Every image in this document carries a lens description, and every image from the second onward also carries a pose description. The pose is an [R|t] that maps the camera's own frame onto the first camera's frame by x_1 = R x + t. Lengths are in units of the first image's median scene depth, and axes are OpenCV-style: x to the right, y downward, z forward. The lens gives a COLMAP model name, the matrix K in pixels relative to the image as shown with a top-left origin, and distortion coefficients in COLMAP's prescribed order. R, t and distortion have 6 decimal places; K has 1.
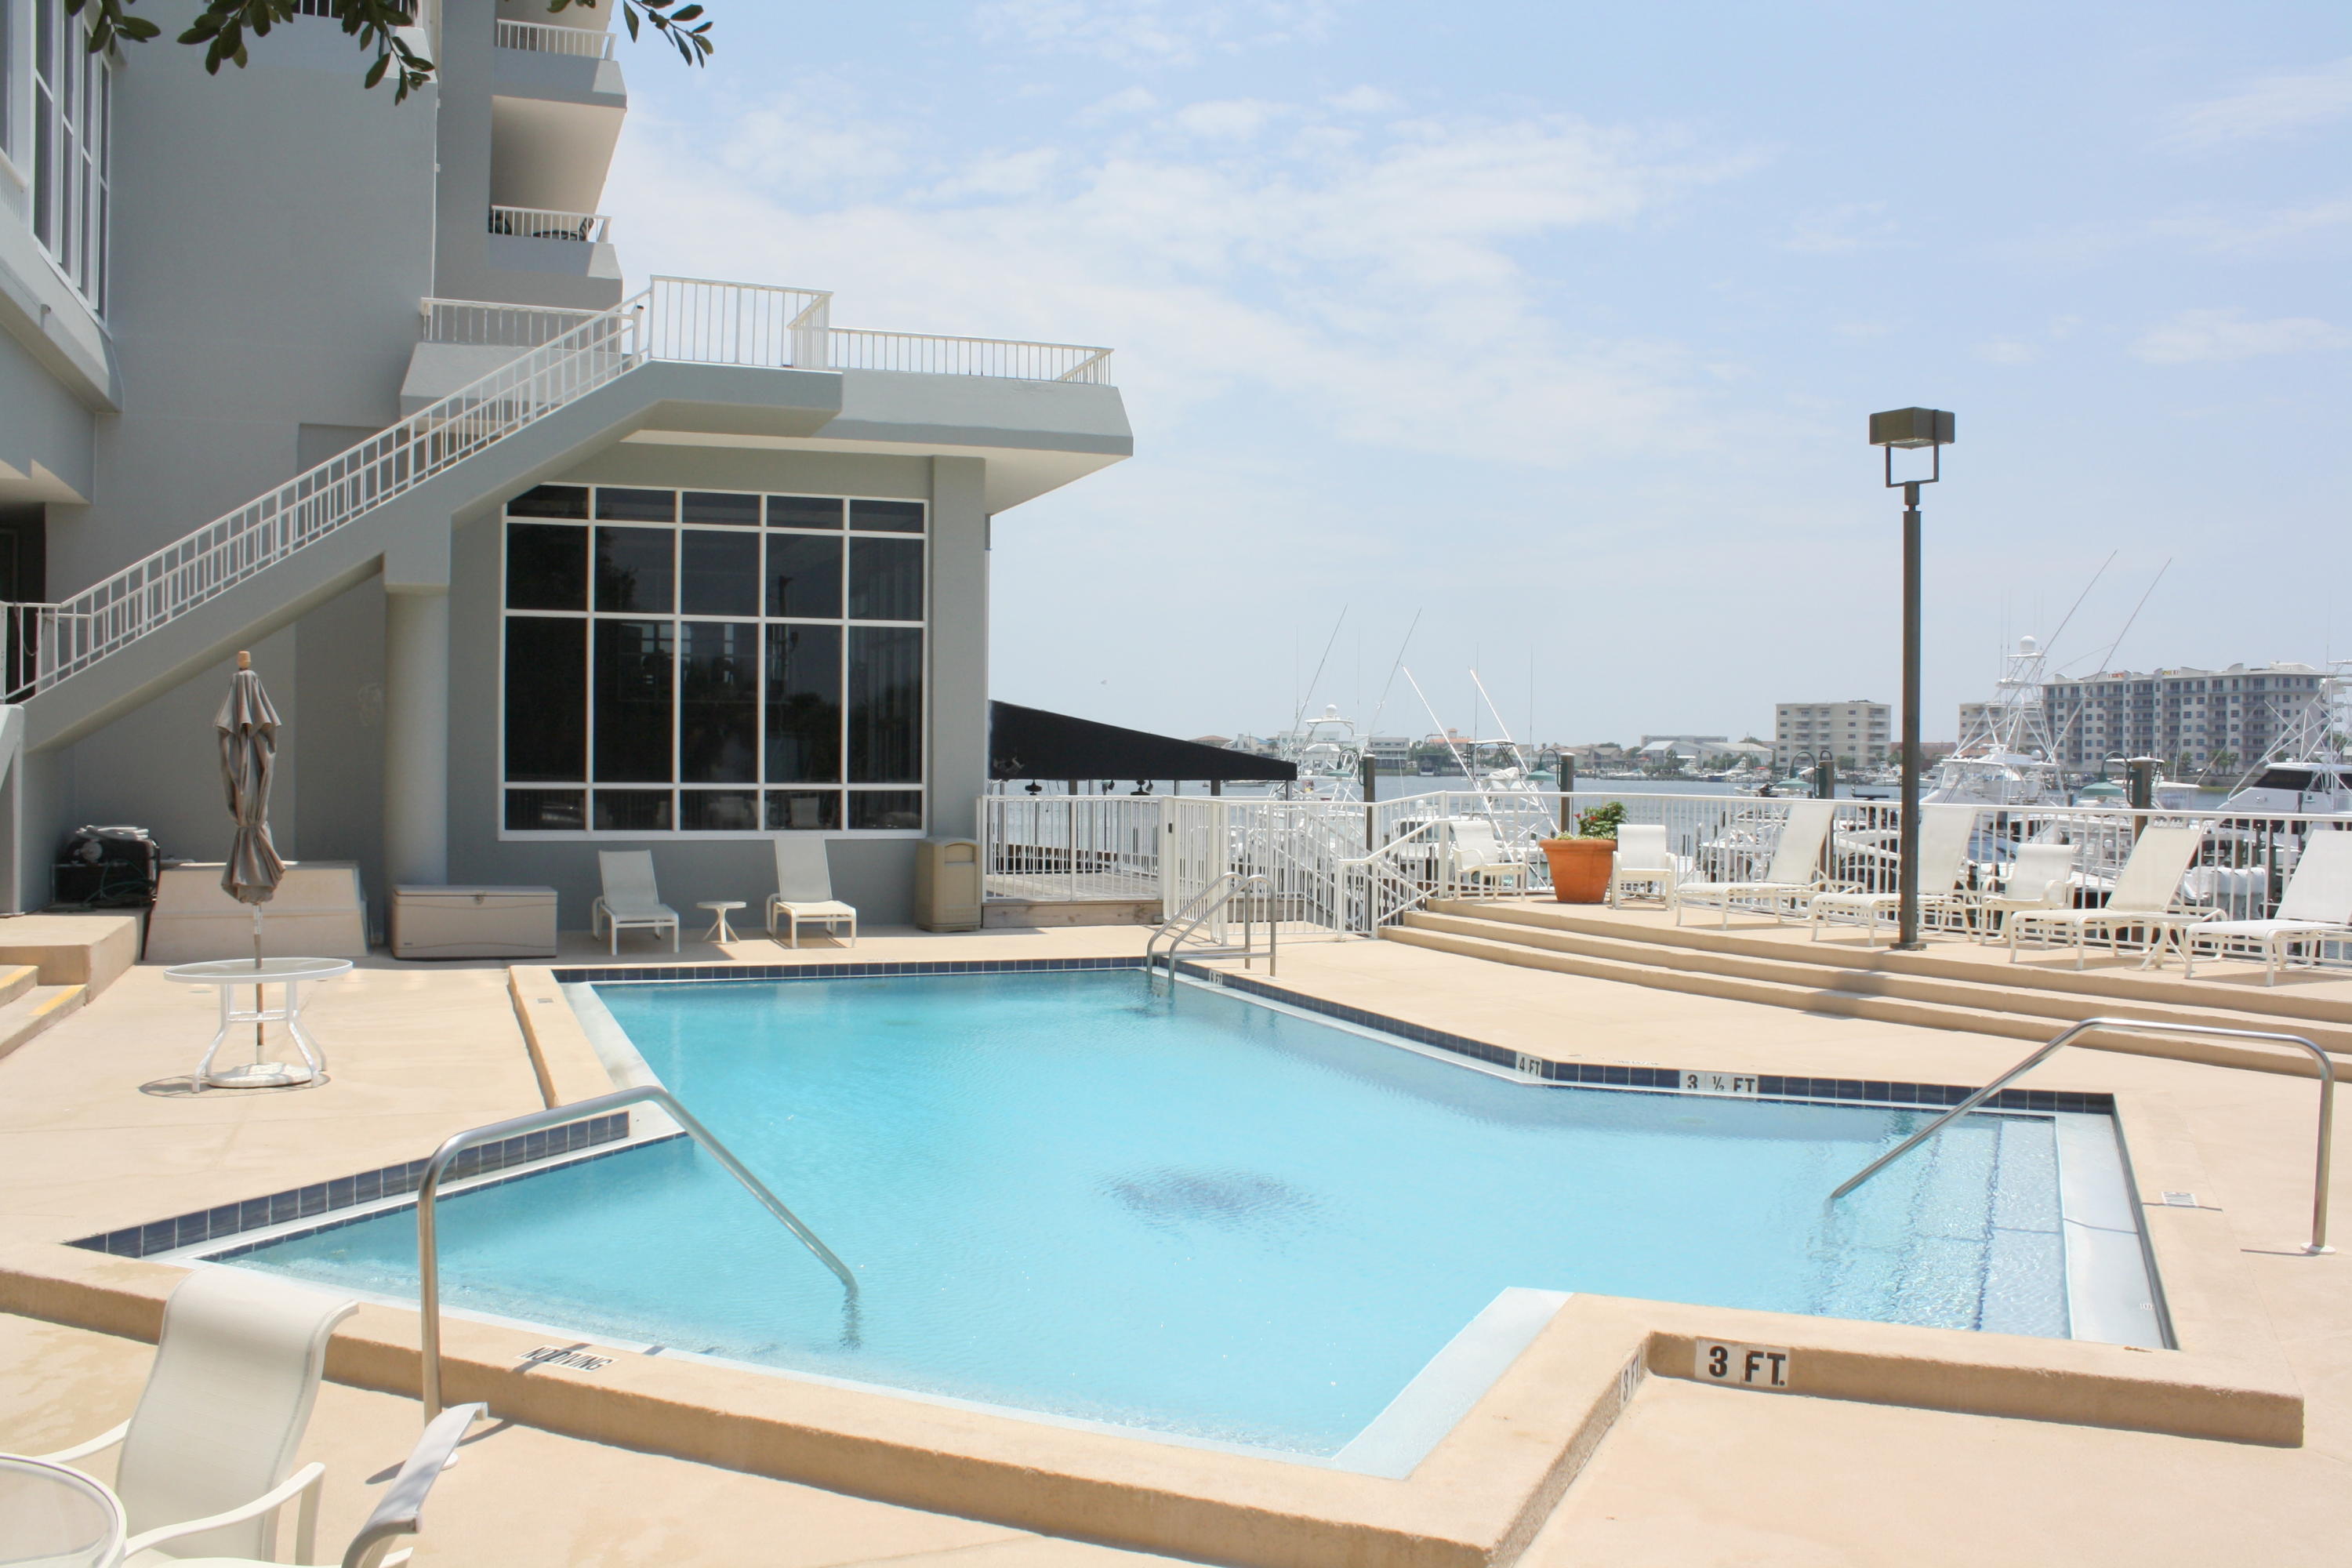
lens RADIAL K [[1965.8, 0, 1178.9], [0, 1965.8, 782.1], [0, 0, 1]] dist [-0.156143, 0.130380]
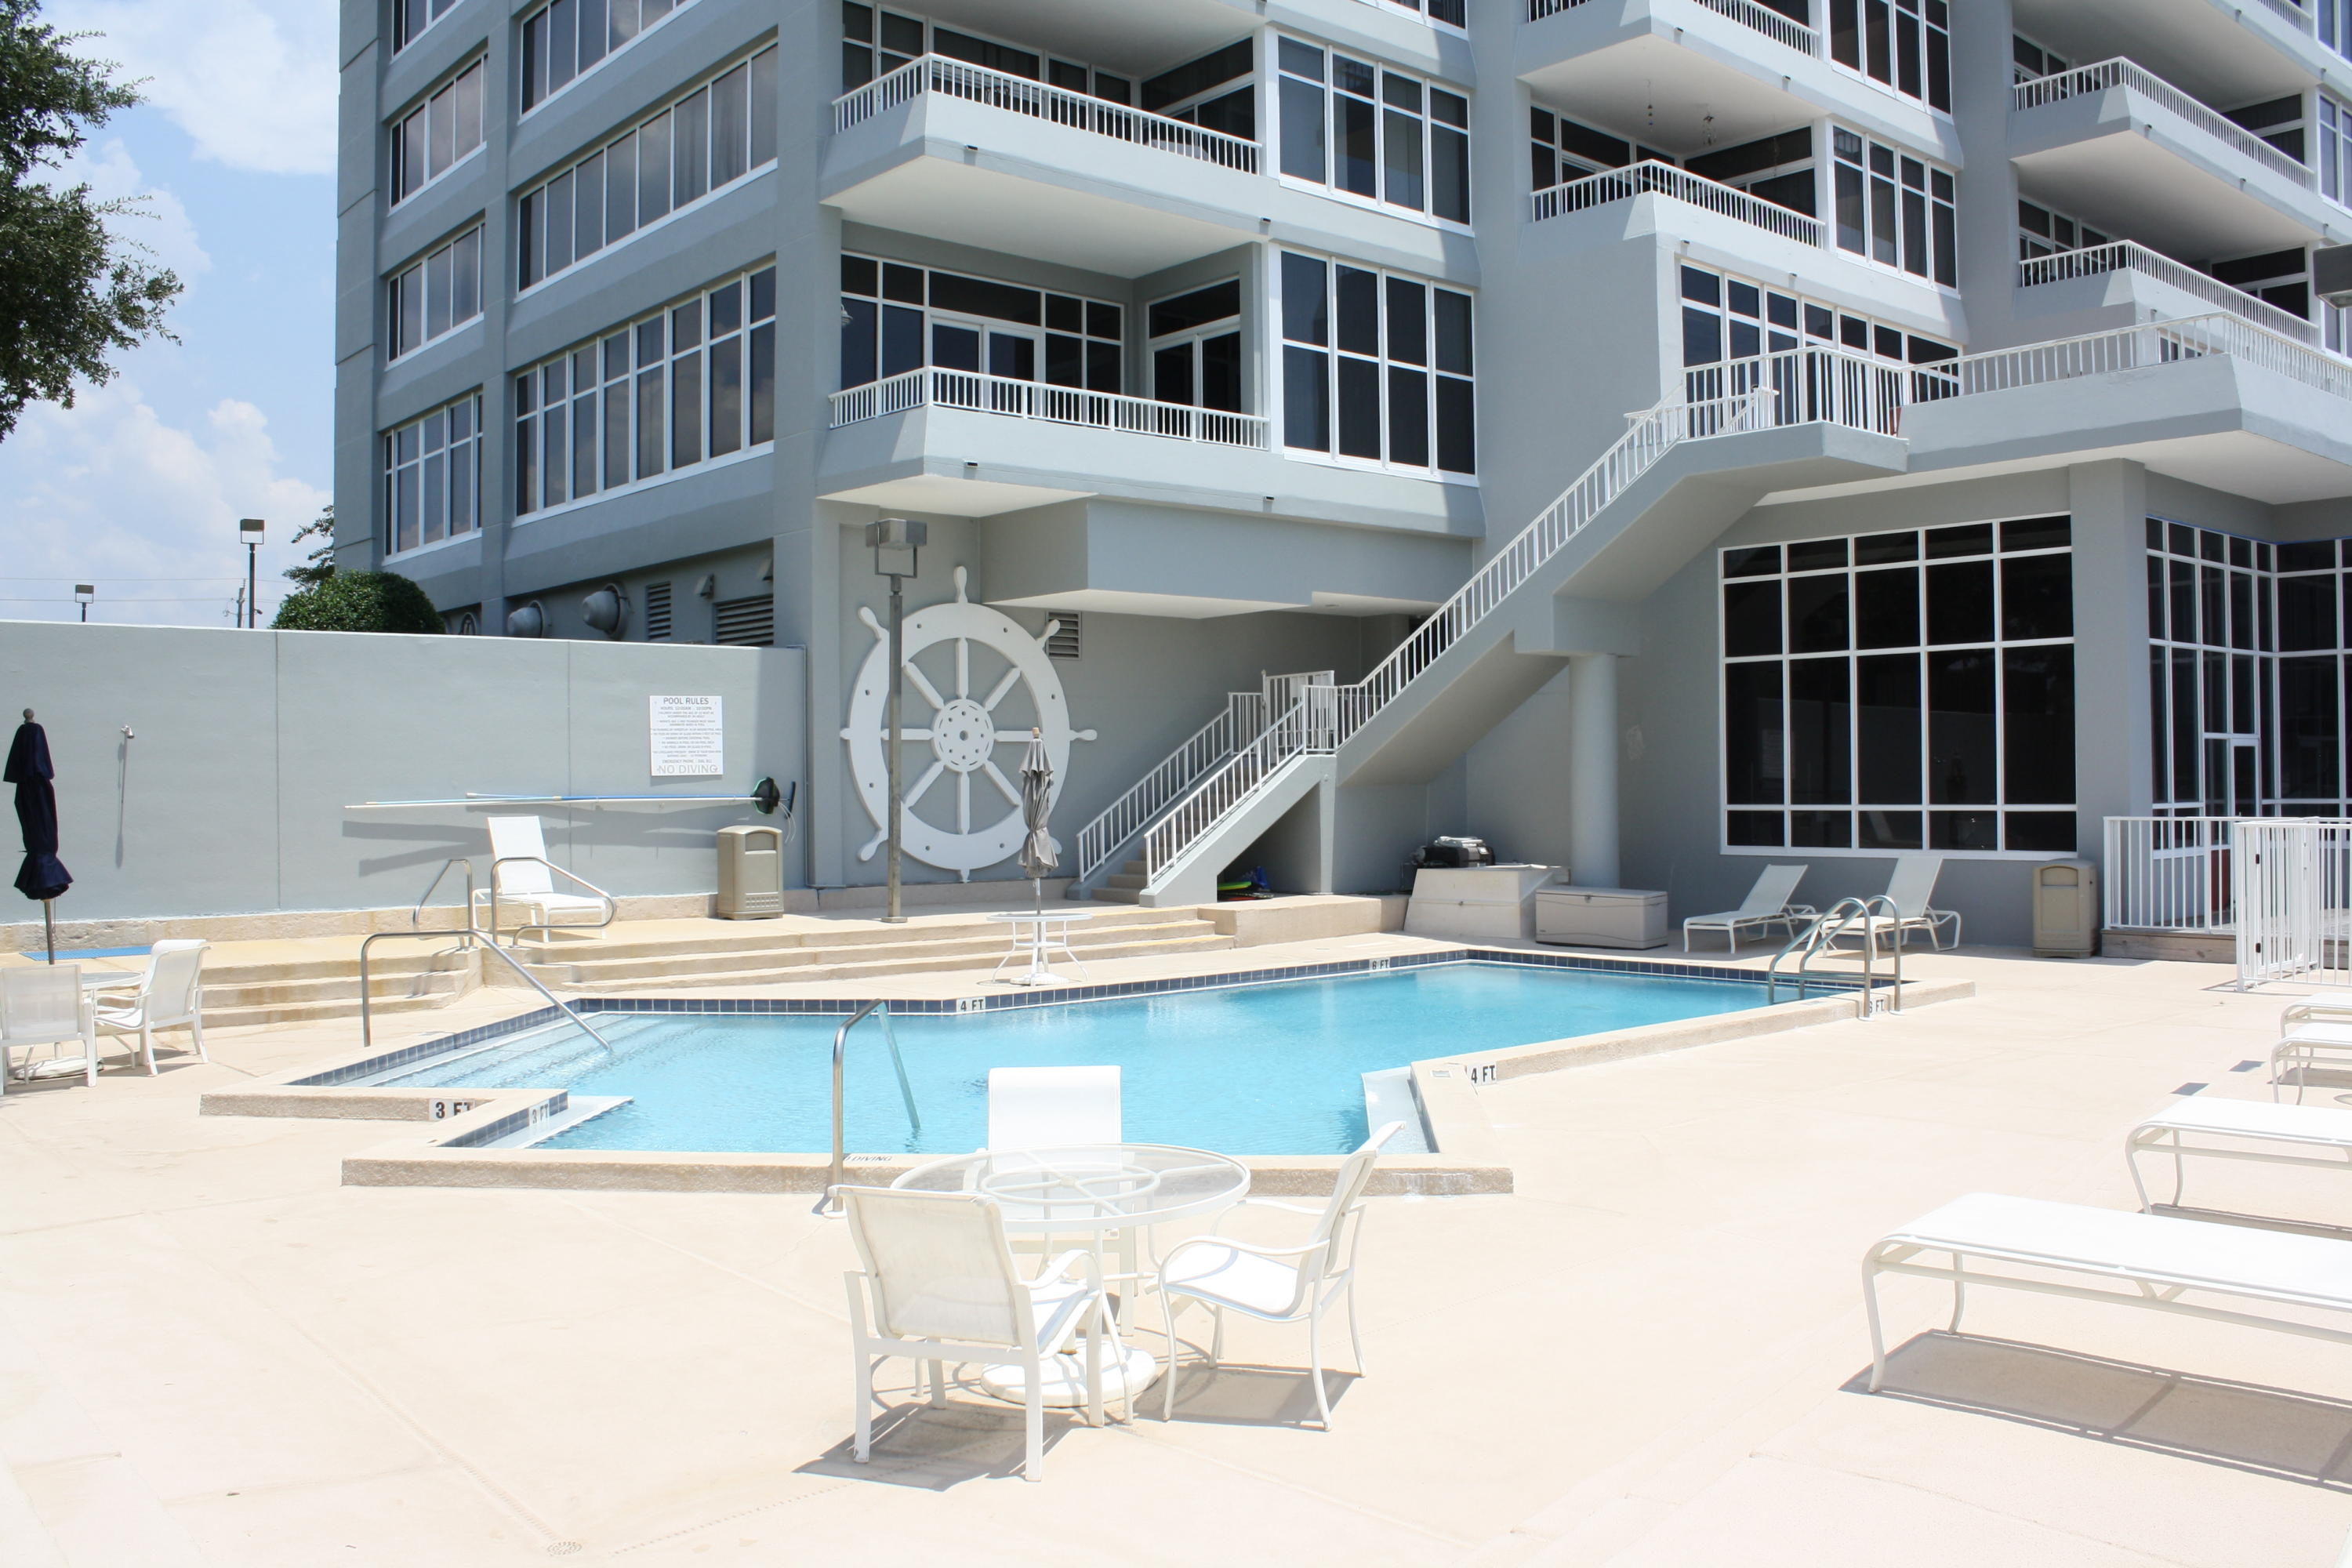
lens RADIAL K [[1965.8, 0, 1186.3], [0, 1965.8, 765.8], [0, 0, 1]] dist [-0.156143, 0.130380]
pose [[0.352725, -0.021845, -0.935472, 0.935374], [0.000987, 0.999736, -0.022973, 0.004683], [0.935727, 0.007180, 0.352653, 0.401715]]
